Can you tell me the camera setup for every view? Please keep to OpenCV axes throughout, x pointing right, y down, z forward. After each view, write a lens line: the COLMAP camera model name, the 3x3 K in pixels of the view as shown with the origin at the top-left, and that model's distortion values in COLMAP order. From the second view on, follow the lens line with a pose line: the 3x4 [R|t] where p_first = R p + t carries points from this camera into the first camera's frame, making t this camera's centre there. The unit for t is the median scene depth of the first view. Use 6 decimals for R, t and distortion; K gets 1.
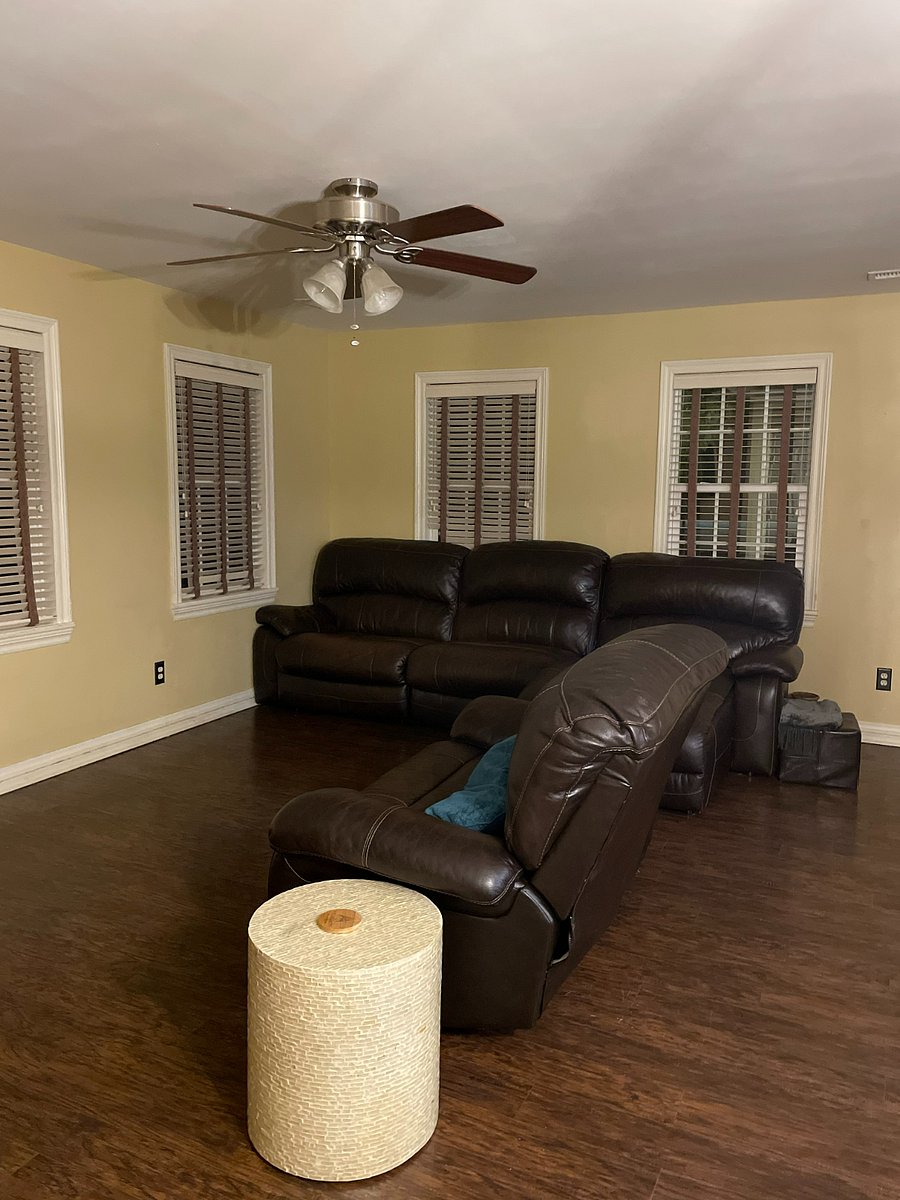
lens RADIAL K [[906.5, 0, 450.0], [0, 906.5, 600.0], [0, 0, 1]] dist [-0.000634, -0.003418]
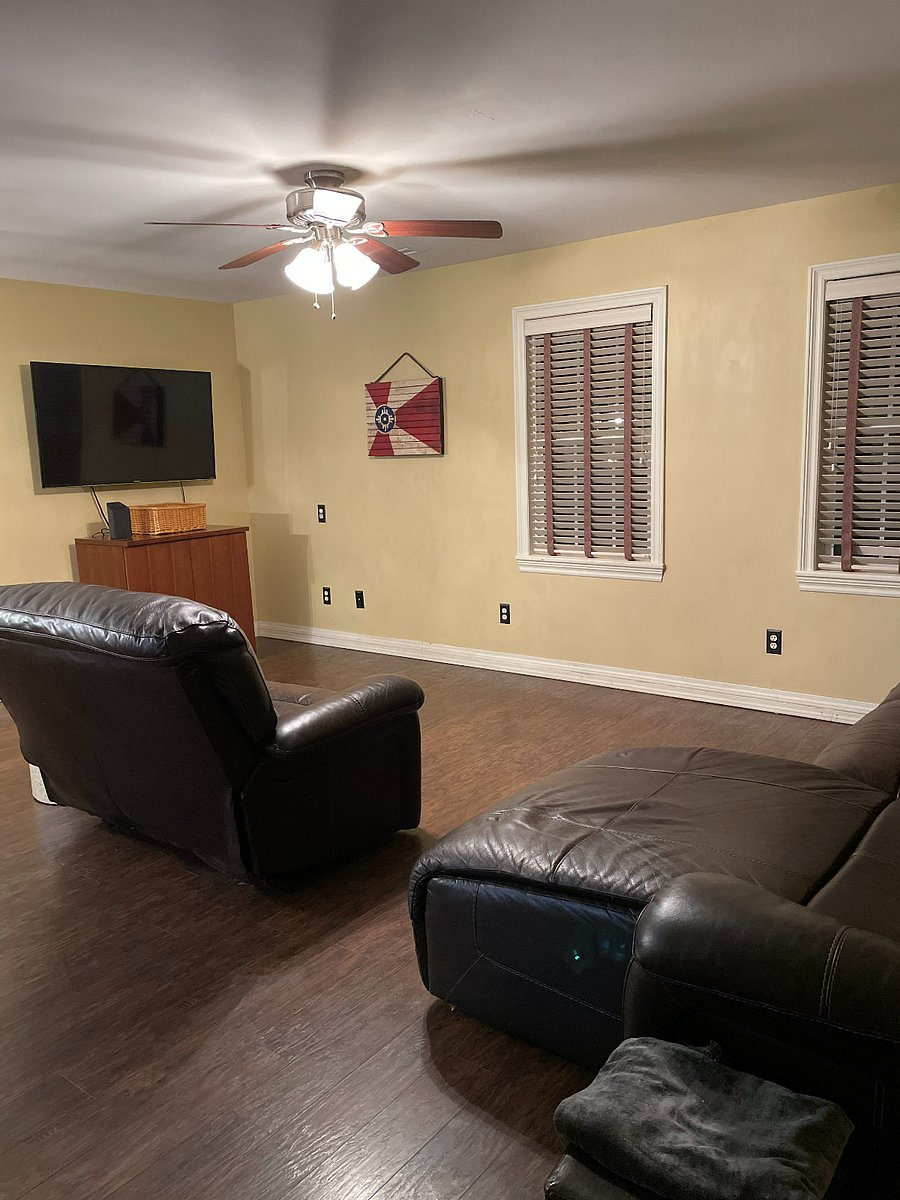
lens RADIAL K [[906.5, 0, 450.0], [0, 906.5, 600.0], [0, 0, 1]] dist [-0.000634, -0.003418]
pose [[-0.200375, 0.166457, -0.965475, 0.734659], [-0.101344, 0.976653, 0.189417, -0.118559], [0.974464, 0.135799, -0.178828, 0.997999]]
